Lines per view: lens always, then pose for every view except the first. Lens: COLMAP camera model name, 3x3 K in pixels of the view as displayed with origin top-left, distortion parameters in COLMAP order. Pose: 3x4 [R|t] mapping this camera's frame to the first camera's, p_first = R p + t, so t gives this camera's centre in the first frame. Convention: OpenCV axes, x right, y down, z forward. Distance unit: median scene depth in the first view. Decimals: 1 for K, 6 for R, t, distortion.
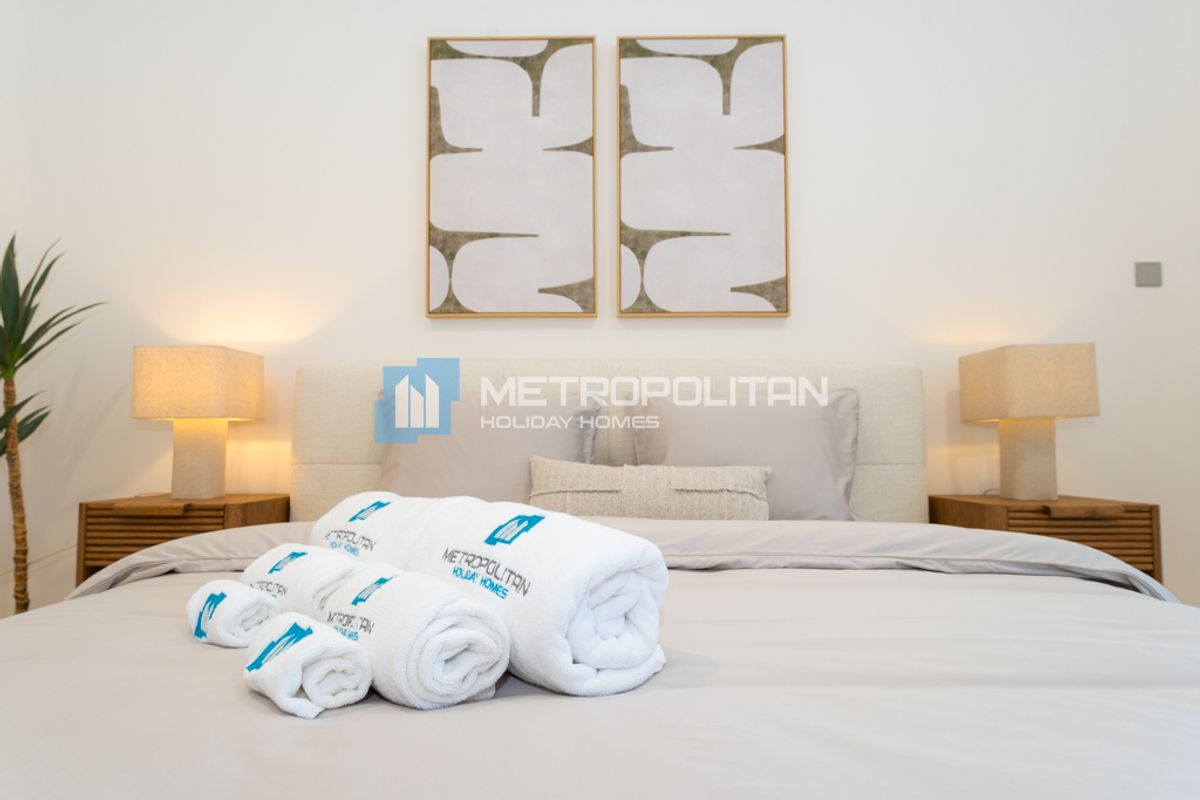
lens RADIAL K [[653.6, 0, 600.0], [0, 653.6, 400.0], [0, 0, 1]] dist [0.002665, -0.000676]
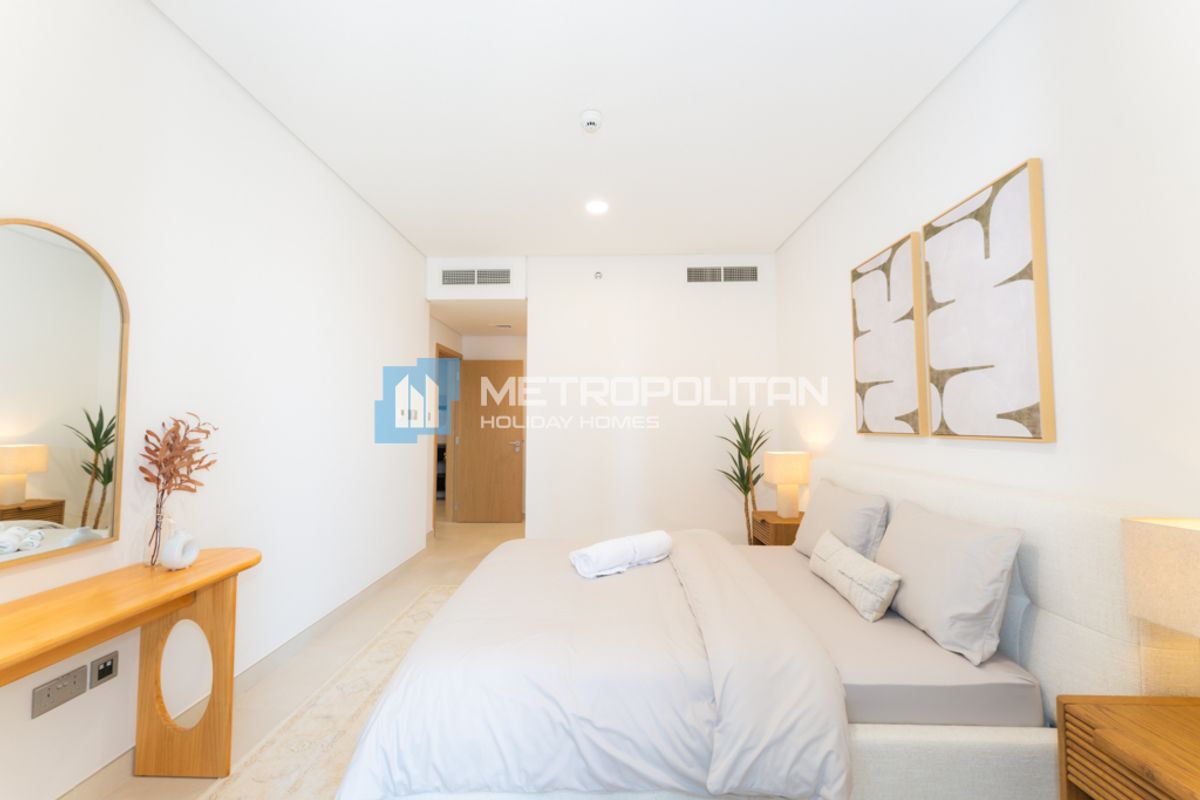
lens RADIAL K [[489.9, 0, 589.3], [0, 489.9, 397.6], [0, 0, 1]] dist [0.001090, -0.000204]
pose [[-0.021246, -0.053578, -0.998338, 1.046690], [0.058924, 0.996760, -0.054747, -0.195139], [0.998036, -0.059989, -0.018020, 0.323895]]
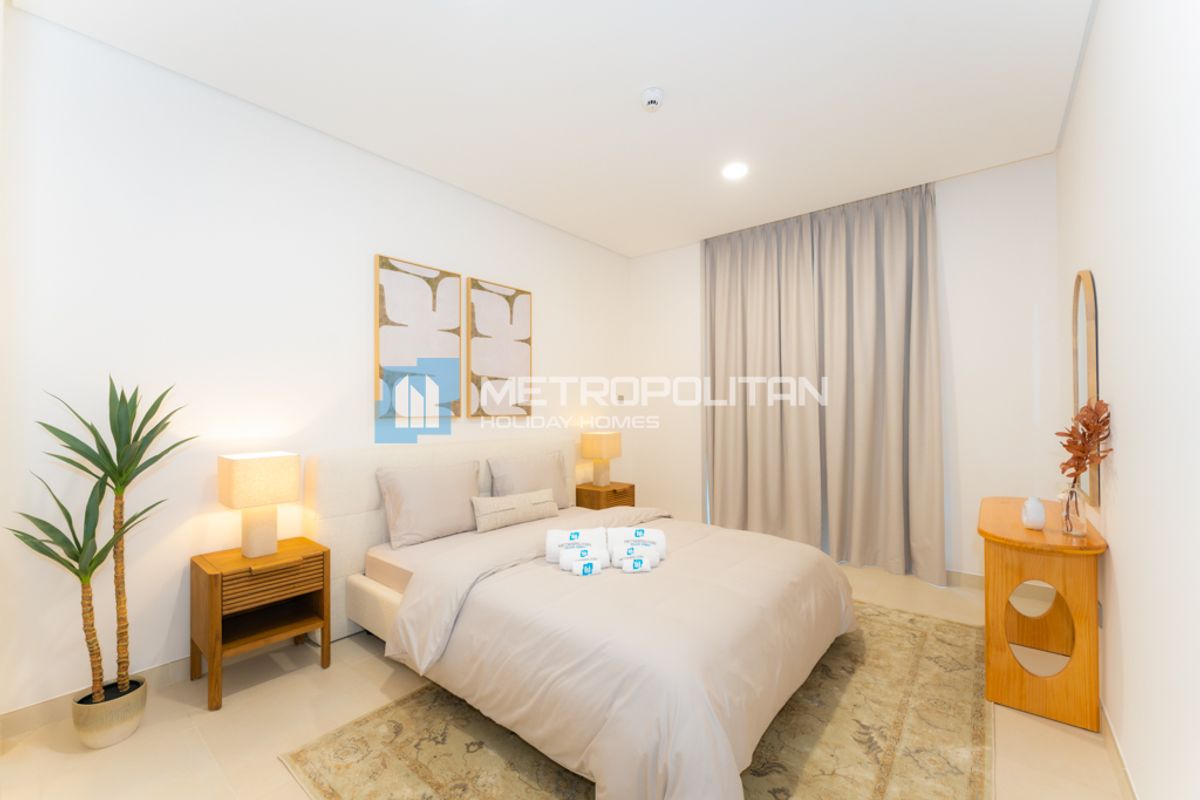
lens RADIAL K [[489.9, 0, 589.3], [0, 489.9, 397.6], [0, 0, 1]] dist [0.001090, -0.000204]
pose [[0.627489, 0.014253, 0.778495, -0.925368], [-0.040575, 0.999073, 0.014413, -0.228357], [-0.777567, -0.040632, 0.627486, -0.243732]]
